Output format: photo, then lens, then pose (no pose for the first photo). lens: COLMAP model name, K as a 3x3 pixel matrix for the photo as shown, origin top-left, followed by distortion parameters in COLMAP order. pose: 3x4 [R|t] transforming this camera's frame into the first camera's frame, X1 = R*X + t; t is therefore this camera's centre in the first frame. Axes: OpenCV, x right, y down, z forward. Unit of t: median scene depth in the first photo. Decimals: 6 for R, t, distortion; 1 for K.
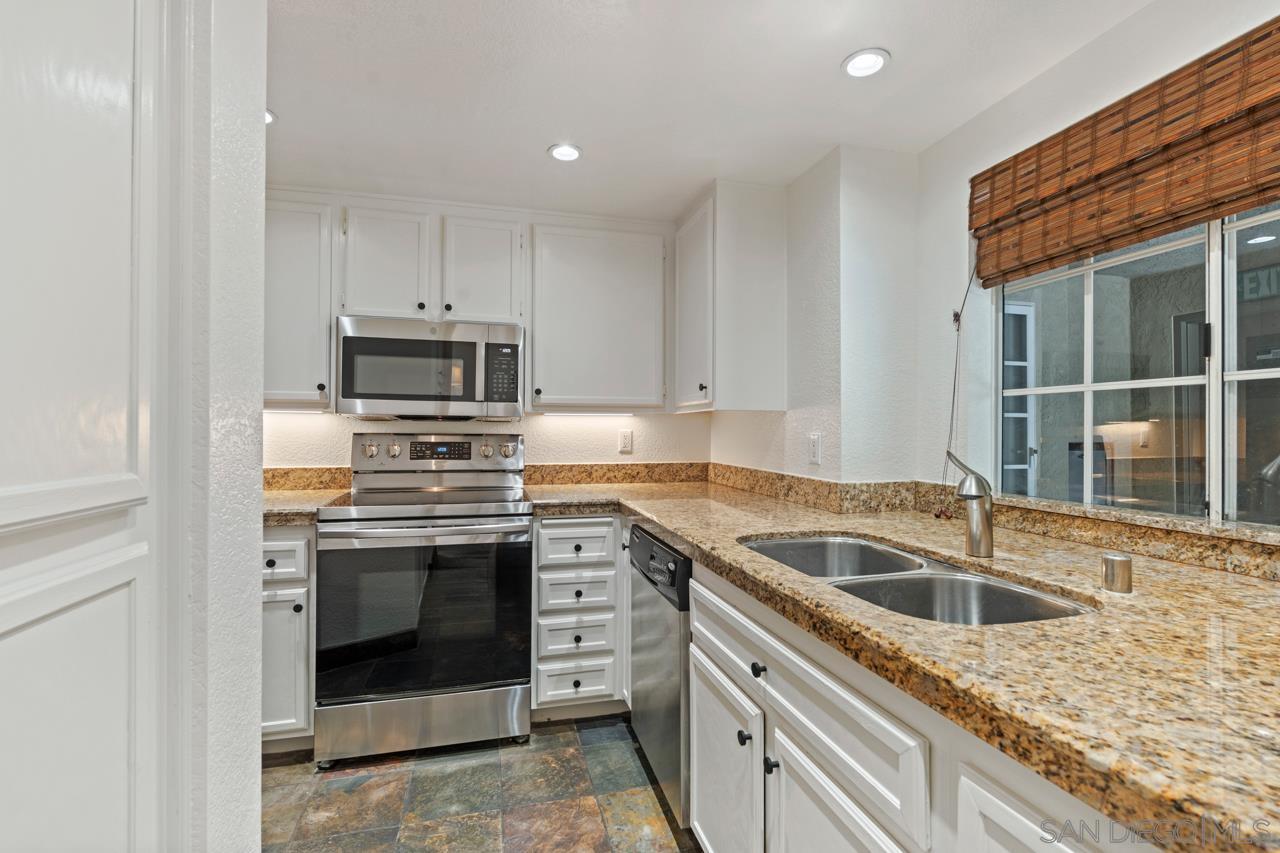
lens RADIAL K [[567.2, 0, 645.2], [0, 567.2, 428.2], [0, 0, 1]] dist [0.000394, 0.000207]
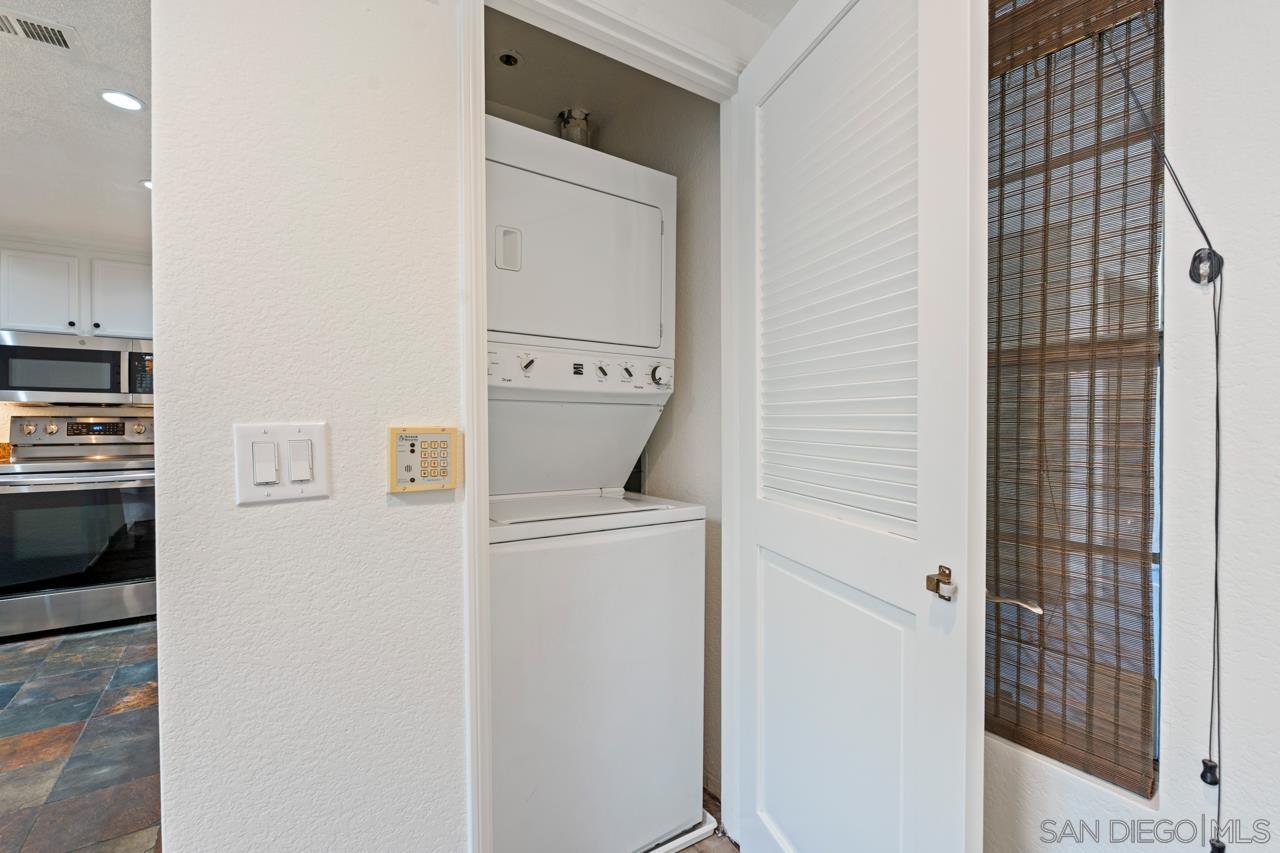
lens RADIAL K [[567.2, 0, 635.7], [0, 567.2, 425.5], [0, 0, 1]] dist [0.000394, 0.000207]
pose [[0.952423, -0.016892, 0.304309, 0.485032], [0.009949, 0.999654, 0.024350, 0.012038], [-0.304615, -0.020164, 0.952262, -0.735034]]
